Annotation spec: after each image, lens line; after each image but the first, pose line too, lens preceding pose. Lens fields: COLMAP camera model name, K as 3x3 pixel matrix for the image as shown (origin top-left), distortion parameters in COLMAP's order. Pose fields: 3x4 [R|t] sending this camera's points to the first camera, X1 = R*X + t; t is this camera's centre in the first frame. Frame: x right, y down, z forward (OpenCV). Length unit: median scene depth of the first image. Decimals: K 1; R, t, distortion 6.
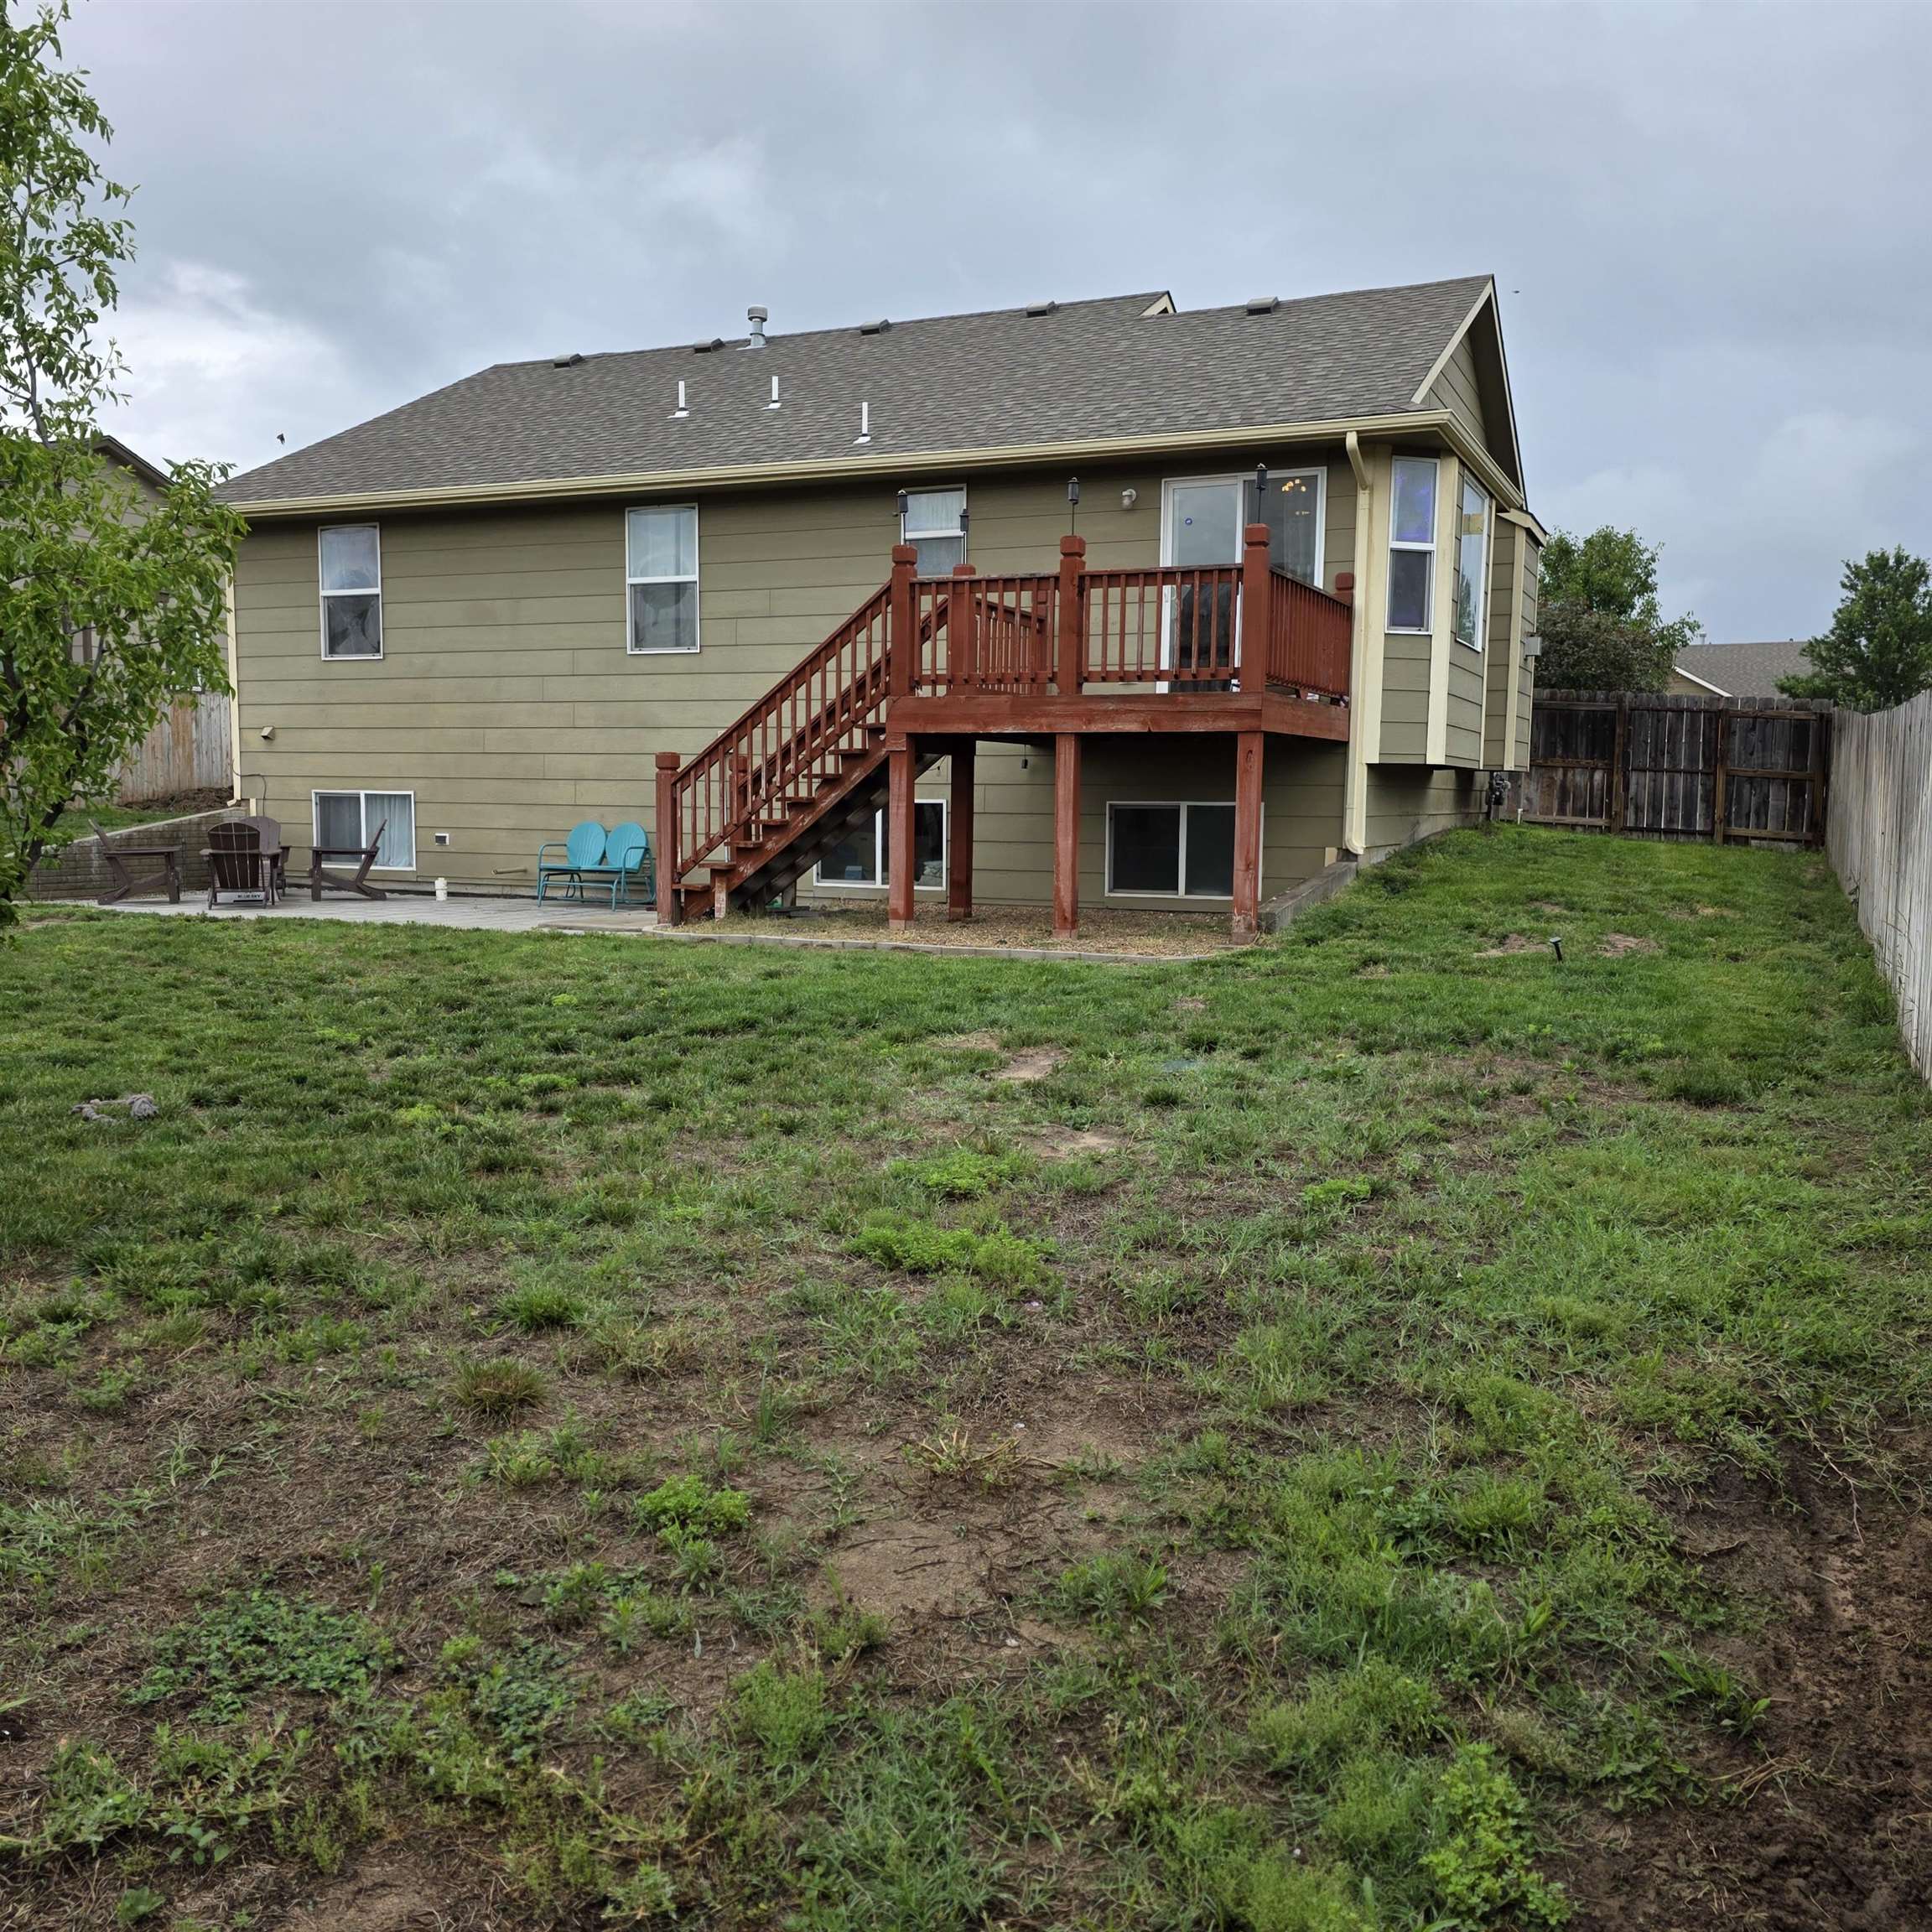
lens RADIAL K [[1733.6, 0, 971.1], [0, 1733.6, 953.2], [0, 0, 1]] dist [0.090620, -0.085871]
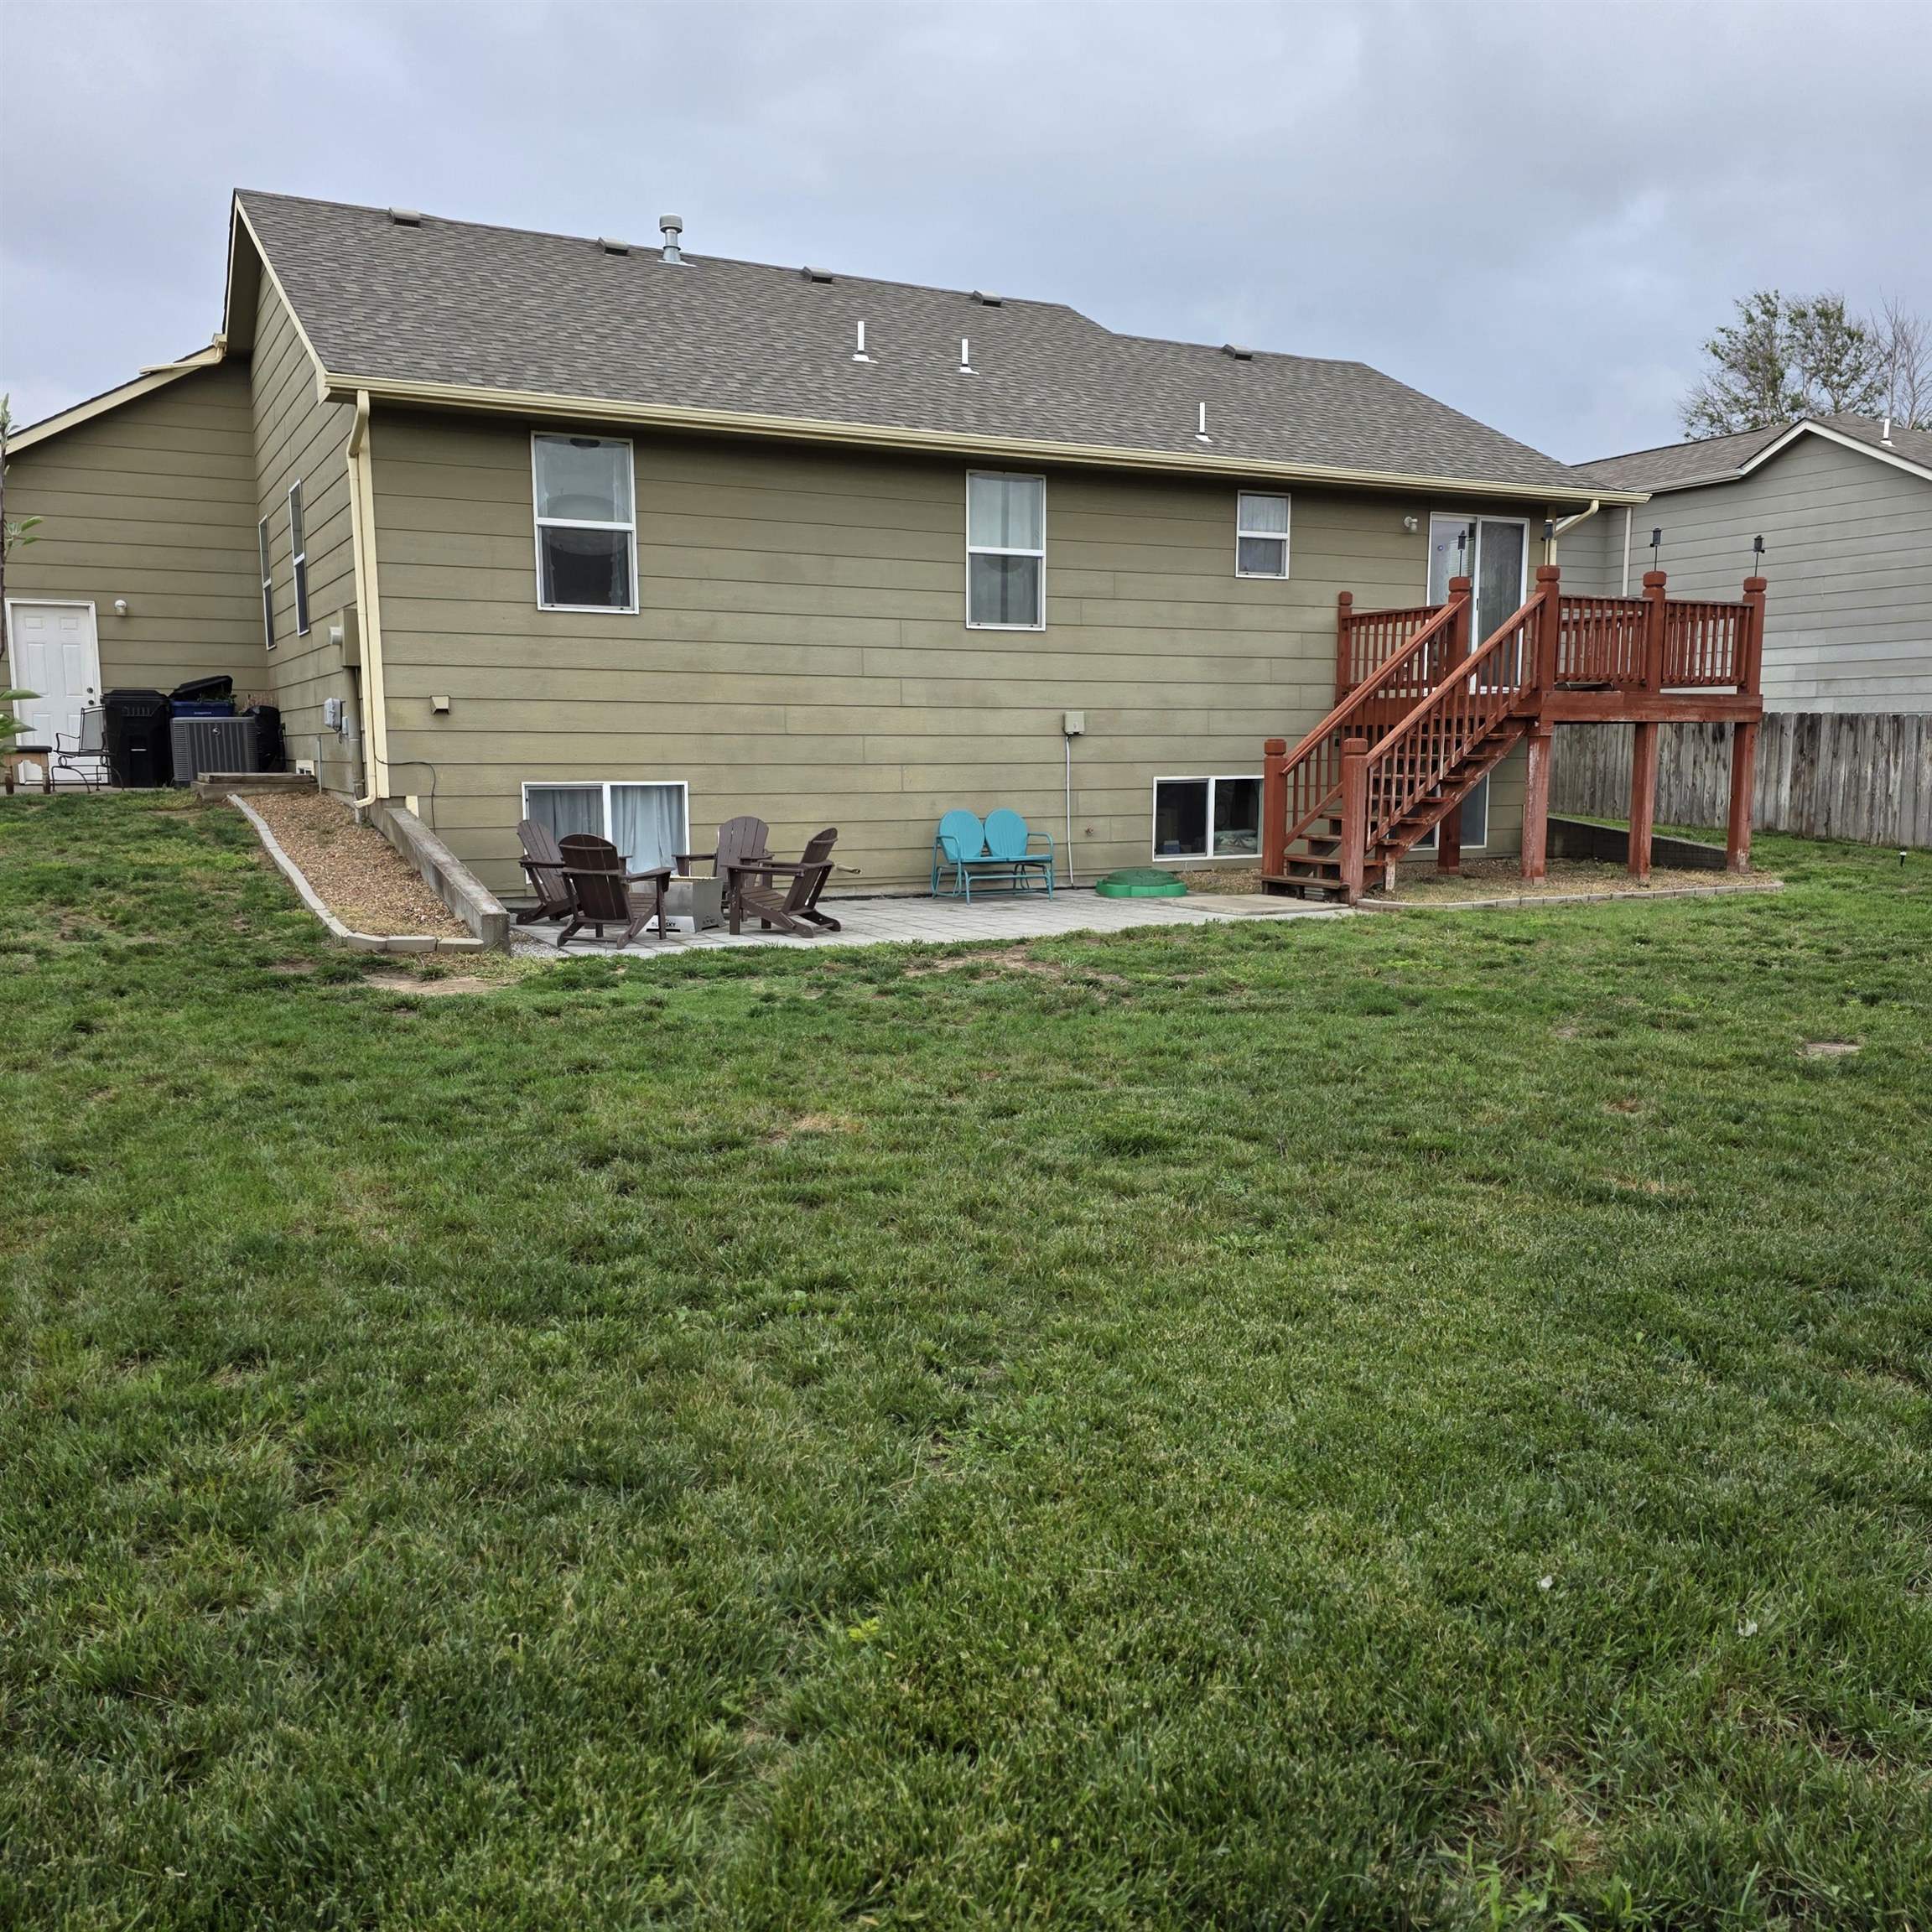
lens RADIAL K [[1733.6, 0, 971.0], [0, 1733.6, 981.7], [0, 0, 1]] dist [0.090620, -0.085871]
pose [[0.619030, -0.113045, 0.777189, -0.930413], [0.079063, 0.993529, 0.081539, -0.058467], [-0.781377, 0.010972, 0.623962, 0.413382]]
